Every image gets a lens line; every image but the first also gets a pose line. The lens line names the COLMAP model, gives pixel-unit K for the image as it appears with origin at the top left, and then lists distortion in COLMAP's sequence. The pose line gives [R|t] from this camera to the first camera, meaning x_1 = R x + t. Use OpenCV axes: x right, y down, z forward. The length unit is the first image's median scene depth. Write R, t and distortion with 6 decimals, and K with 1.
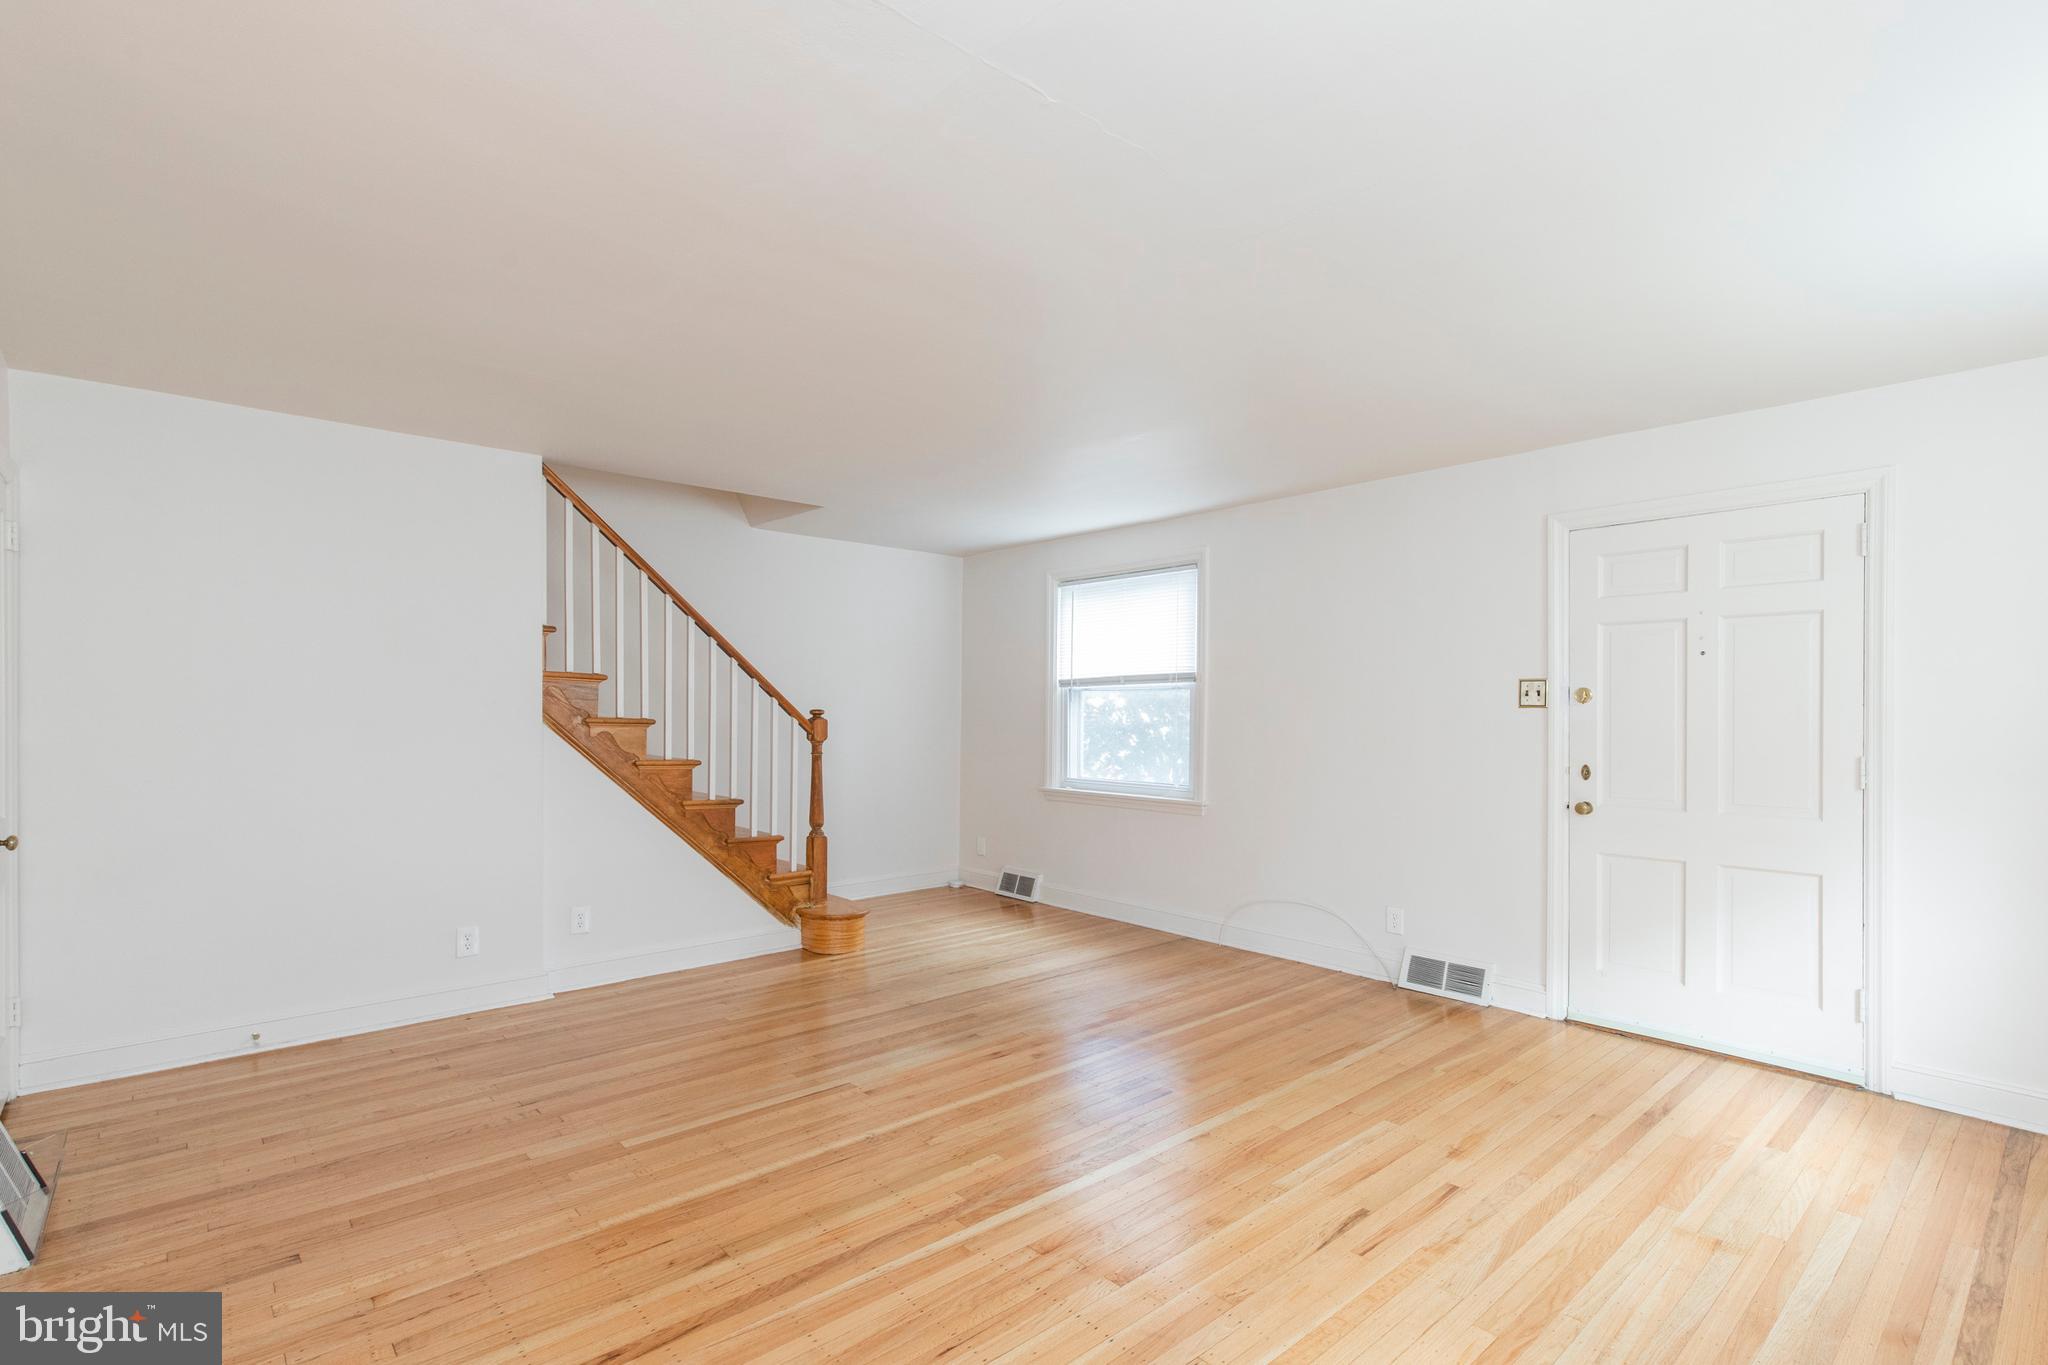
lens RADIAL K [[966.2, 0, 1022.4], [0, 966.2, 708.5], [0, 0, 1]] dist [0.017343, -0.000318]
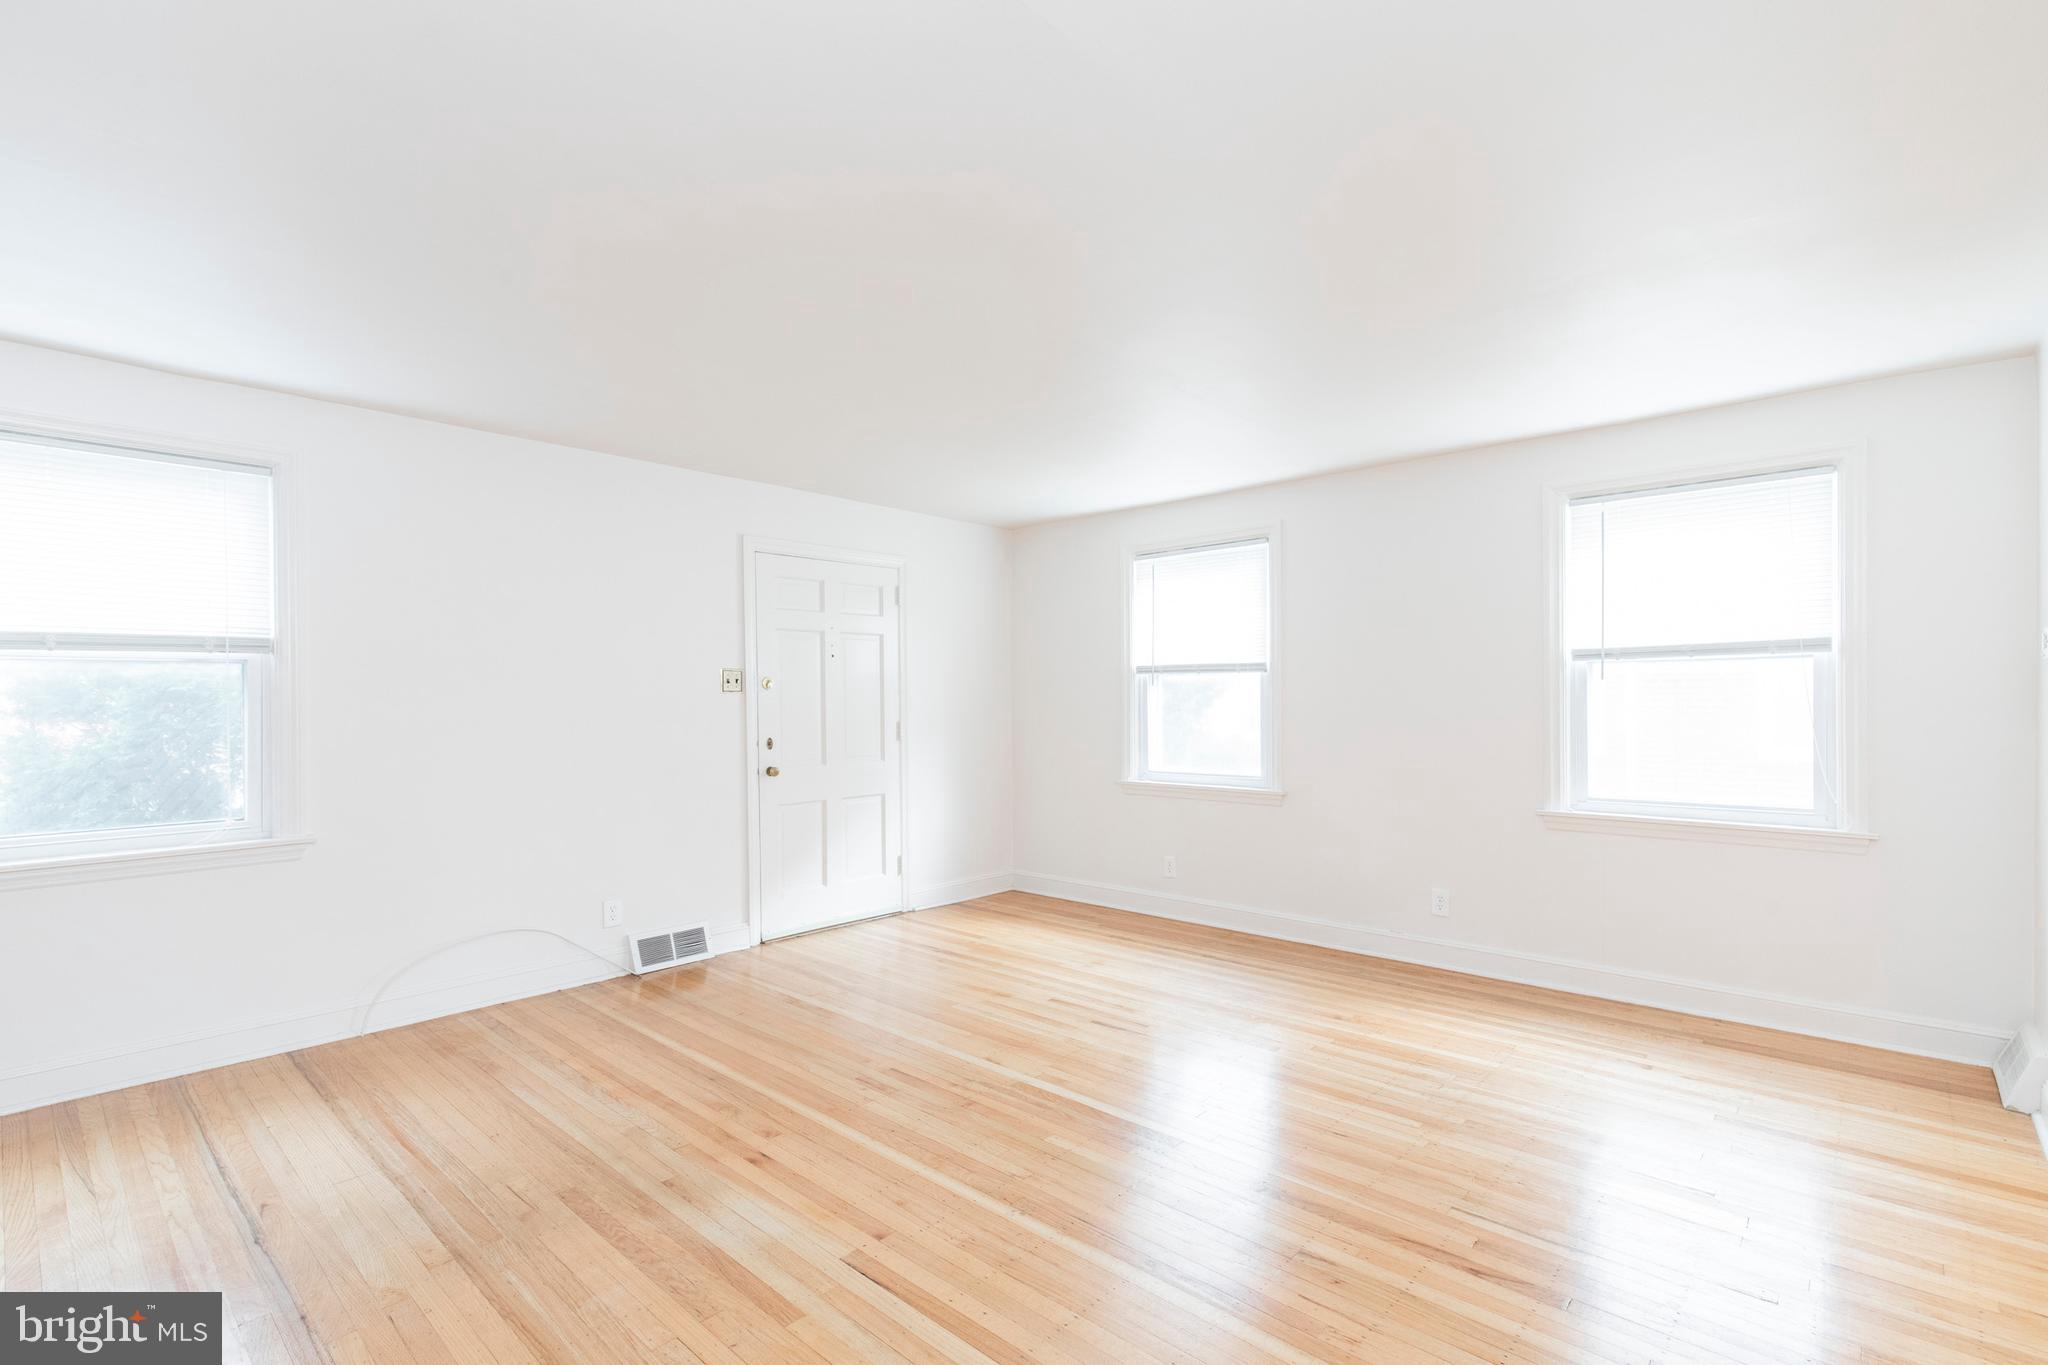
lens RADIAL K [[936.4, 0, 1054.1], [0, 936.4, 696.8], [0, 0, 1]] dist [0.010027, -0.000328]
pose [[-0.116607, -0.000977, 0.993178, -0.673154], [0.004156, 0.999990, 0.001472, 0.003502], [-0.993169, 0.004299, -0.116602, 0.754733]]
